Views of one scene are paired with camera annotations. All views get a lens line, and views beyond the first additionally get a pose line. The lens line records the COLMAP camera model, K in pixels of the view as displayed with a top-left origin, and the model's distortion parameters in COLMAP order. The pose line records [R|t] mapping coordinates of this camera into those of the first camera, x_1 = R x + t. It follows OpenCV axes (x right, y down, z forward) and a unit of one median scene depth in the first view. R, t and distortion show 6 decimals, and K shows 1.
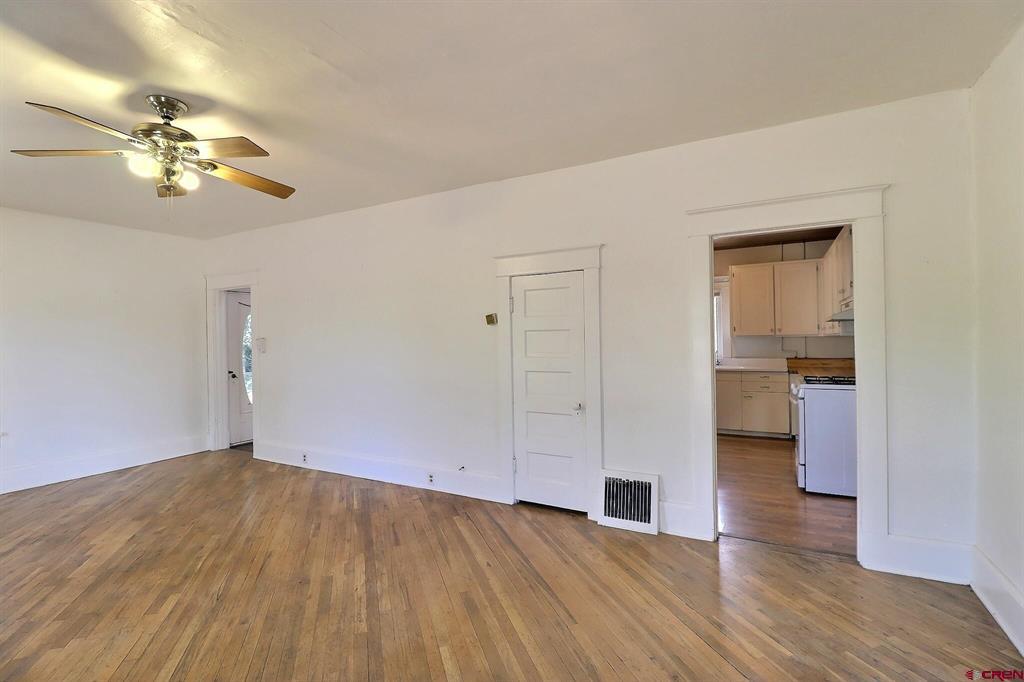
lens RADIAL K [[473.1, 0, 512.4], [0, 473.1, 335.5], [0, 0, 1]] dist [0.001126, -0.014896]
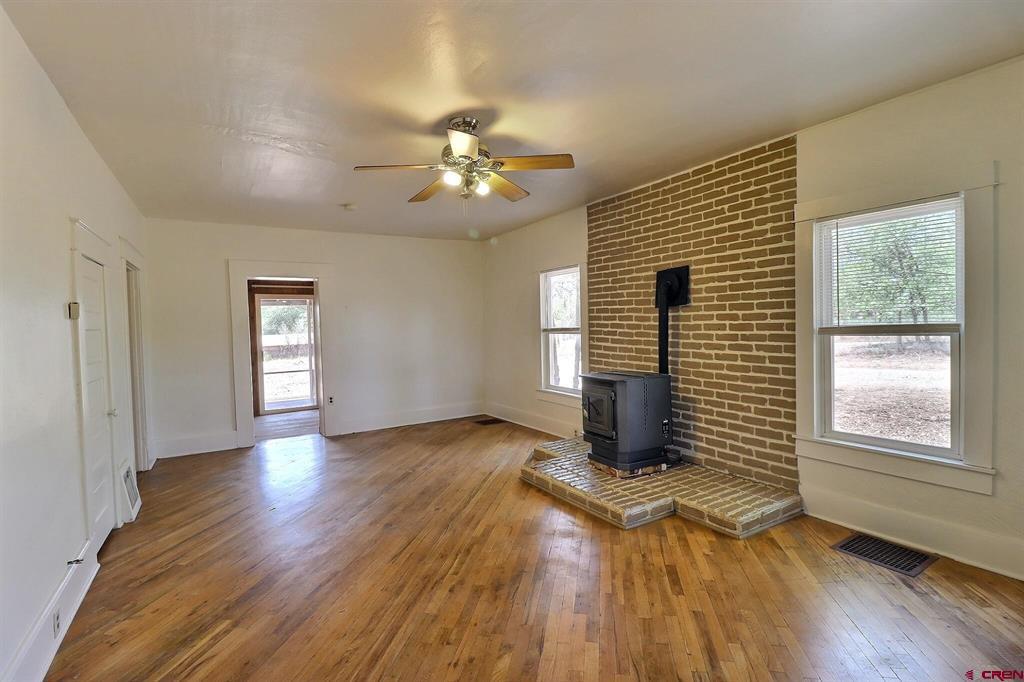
lens RADIAL K [[473.1, 0, 512.4], [0, 473.1, 335.5], [0, 0, 1]] dist [0.001126, -0.014896]
pose [[-0.869445, 0.026344, 0.493327, -1.131469], [0.038240, 0.999170, 0.014038, 0.017890], [-0.492548, 0.031070, -0.869731, 1.596869]]
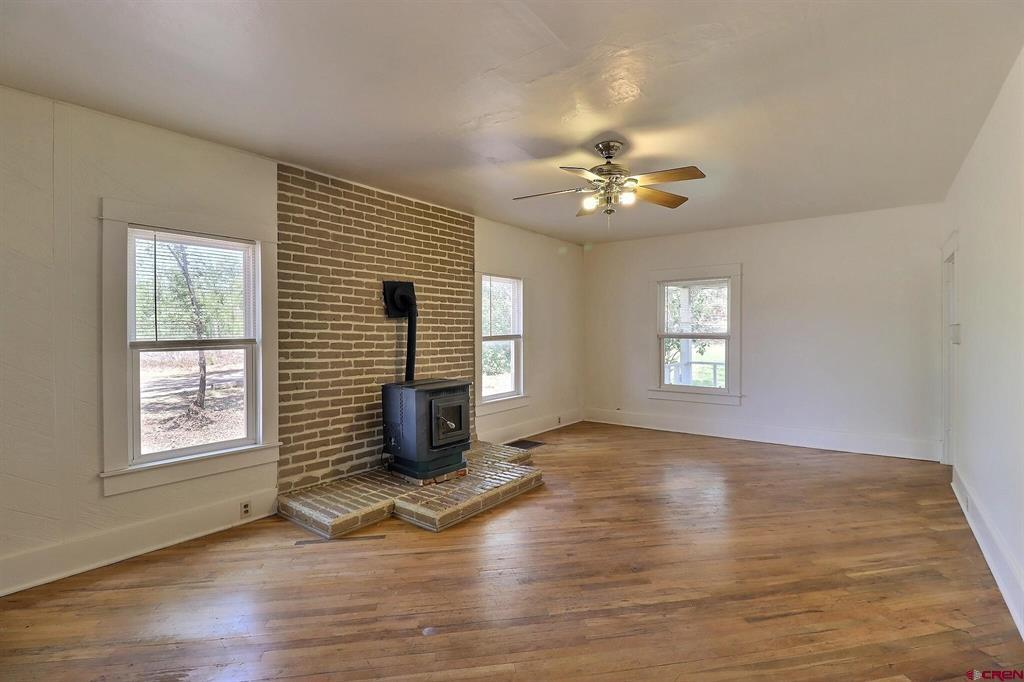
lens RADIAL K [[473.1, 0, 512.4], [0, 473.1, 335.5], [0, 0, 1]] dist [0.001126, -0.014896]
pose [[-0.152709, 0.026260, -0.987922, 0.492352], [0.010754, 0.999632, 0.024909, -0.006044], [0.988213, -0.006820, -0.152935, 0.752412]]
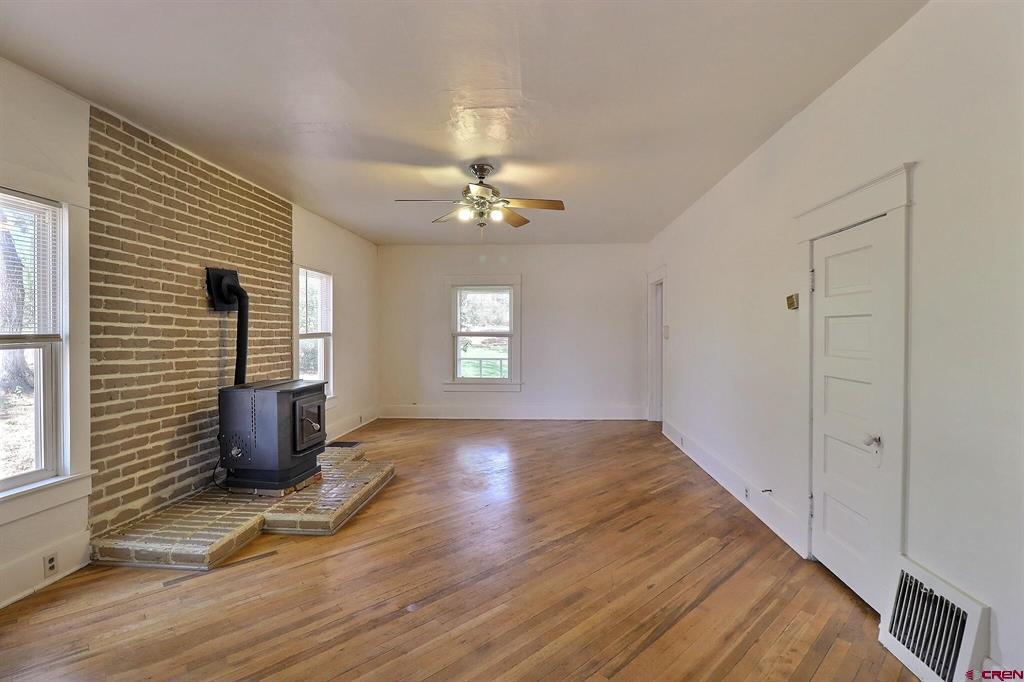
lens RADIAL K [[473.1, 0, 512.4], [0, 473.1, 335.5], [0, 0, 1]] dist [0.001126, -0.014896]
pose [[0.417960, 0.024304, -0.908140, 0.558357], [-0.003909, 0.999681, 0.024955, 0.001580], [0.908457, -0.006880, 0.417922, 0.366550]]
